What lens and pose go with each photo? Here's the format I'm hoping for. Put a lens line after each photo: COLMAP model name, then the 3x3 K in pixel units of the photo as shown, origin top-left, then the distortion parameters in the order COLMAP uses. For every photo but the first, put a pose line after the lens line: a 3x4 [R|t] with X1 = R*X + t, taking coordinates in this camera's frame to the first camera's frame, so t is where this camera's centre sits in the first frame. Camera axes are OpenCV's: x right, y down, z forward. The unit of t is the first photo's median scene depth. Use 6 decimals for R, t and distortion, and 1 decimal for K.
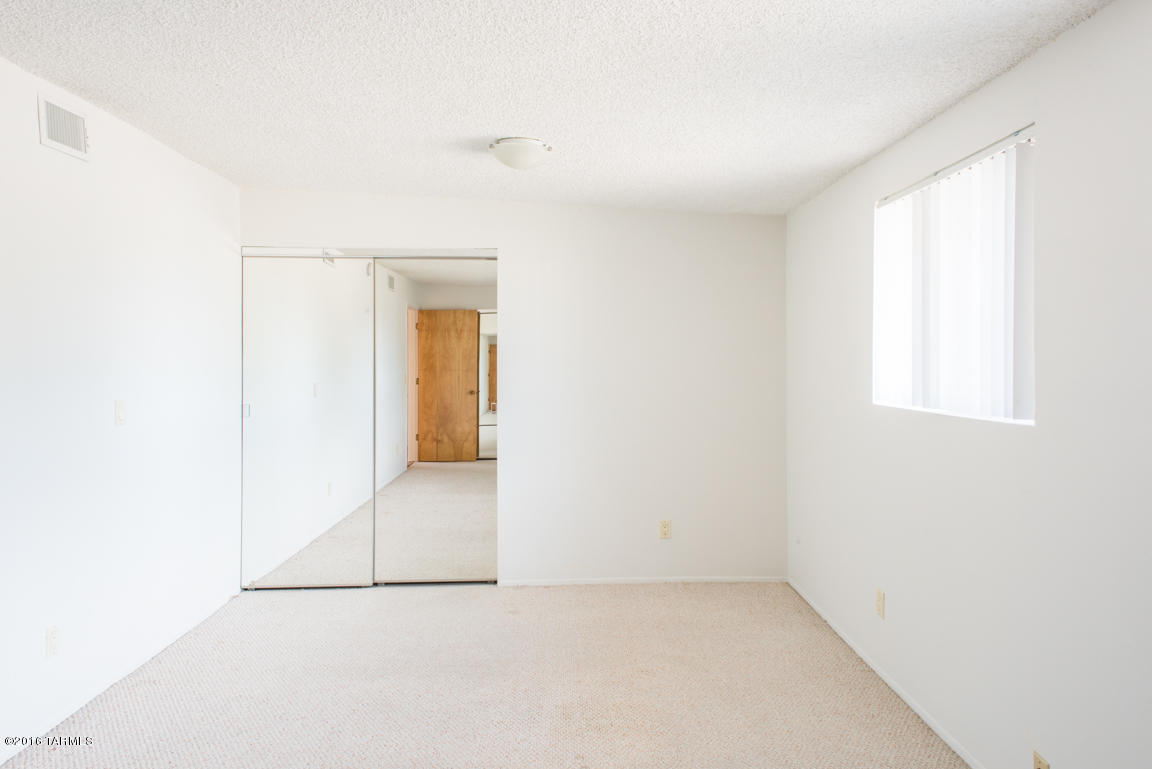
lens RADIAL K [[774.5, 0, 585.9], [0, 774.5, 375.0], [0, 0, 1]] dist [0.021036, -0.021451]
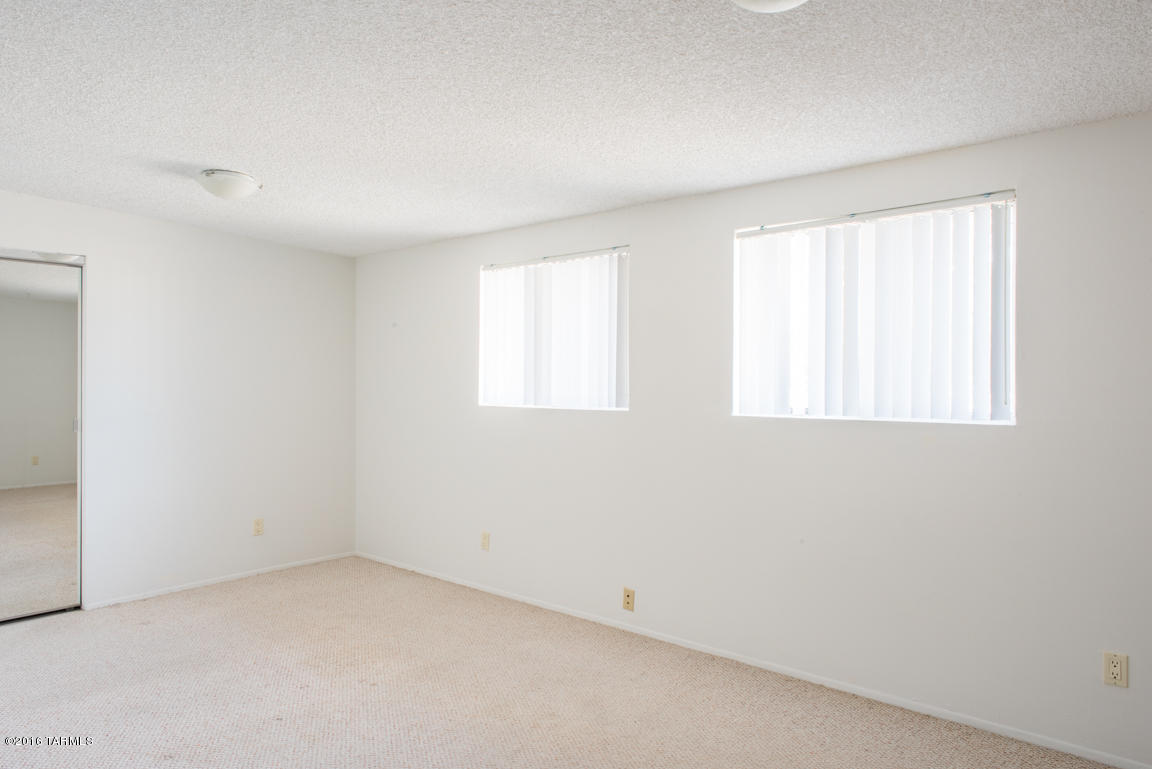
lens RADIAL K [[774.5, 0, 566.1], [0, 774.5, 383.3], [0, 0, 1]] dist [0.021036, -0.021451]
pose [[0.686326, 0.000202, 0.727294, -0.563195], [0.005224, 0.999973, -0.005207, 0.005001], [-0.727276, 0.007374, 0.686306, -0.109014]]
